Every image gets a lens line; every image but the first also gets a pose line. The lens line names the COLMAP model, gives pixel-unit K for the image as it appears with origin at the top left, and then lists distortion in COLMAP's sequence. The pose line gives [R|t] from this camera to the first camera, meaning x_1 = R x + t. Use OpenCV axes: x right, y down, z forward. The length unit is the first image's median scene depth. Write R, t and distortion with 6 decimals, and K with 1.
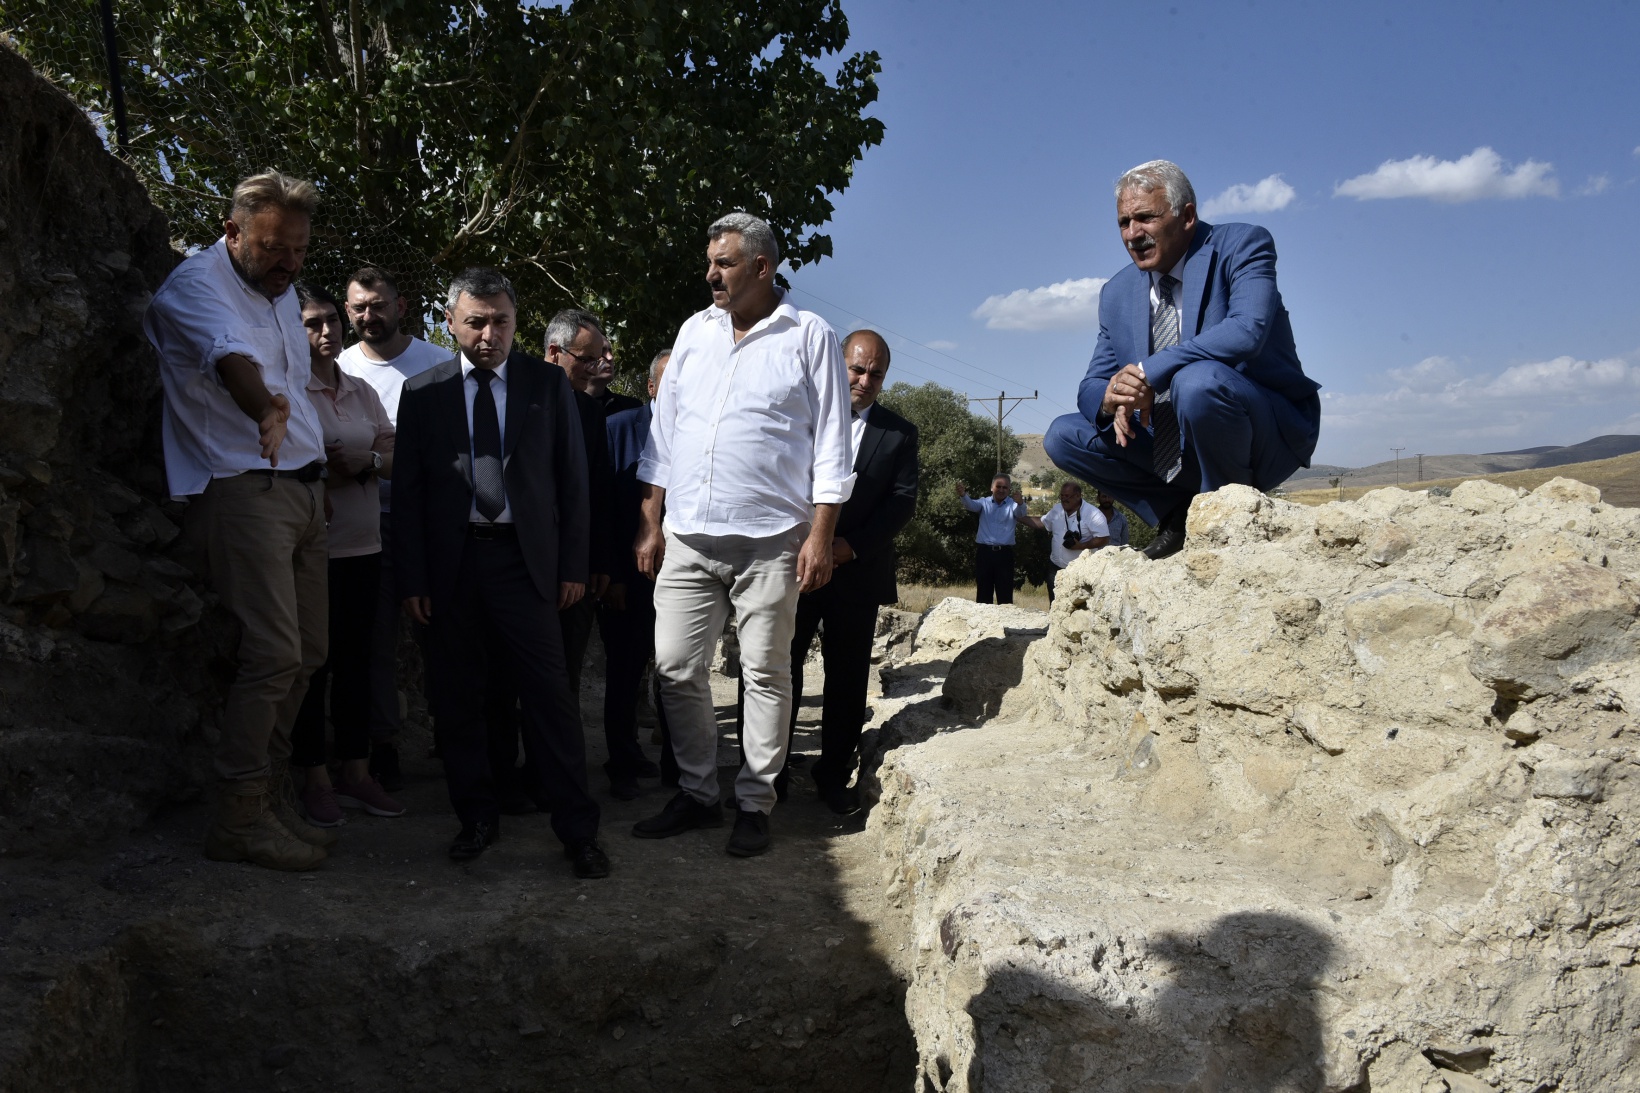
lens RADIAL K [[1310.4, 0, 818.6], [0, 1310.4, 543.2], [0, 0, 1]] dist [-0.024367, -0.012087]
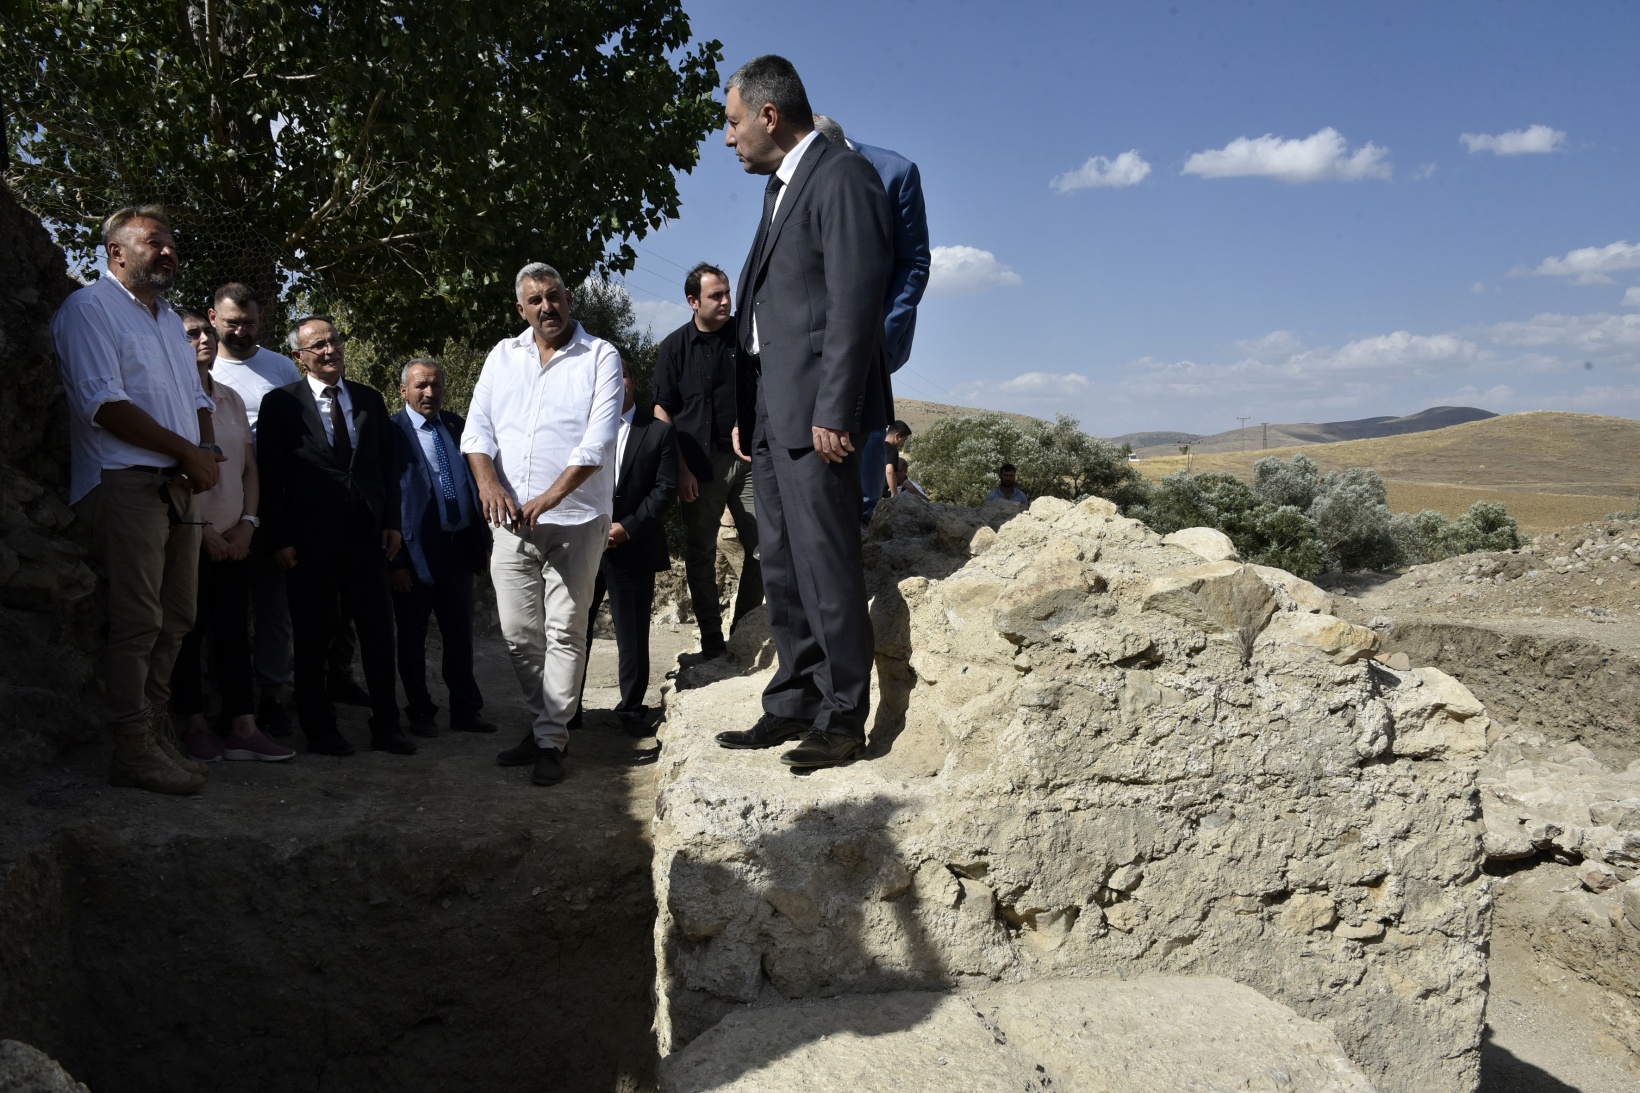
lens RADIAL K [[1310.4, 0, 818.6], [0, 1310.4, 543.2], [0, 0, 1]] dist [-0.024367, -0.012087]
pose [[0.994843, 0.001852, 0.101414, 0.089906], [-0.004744, 0.999589, 0.028283, -0.030764], [-0.101320, -0.028618, 0.994442, -0.355172]]
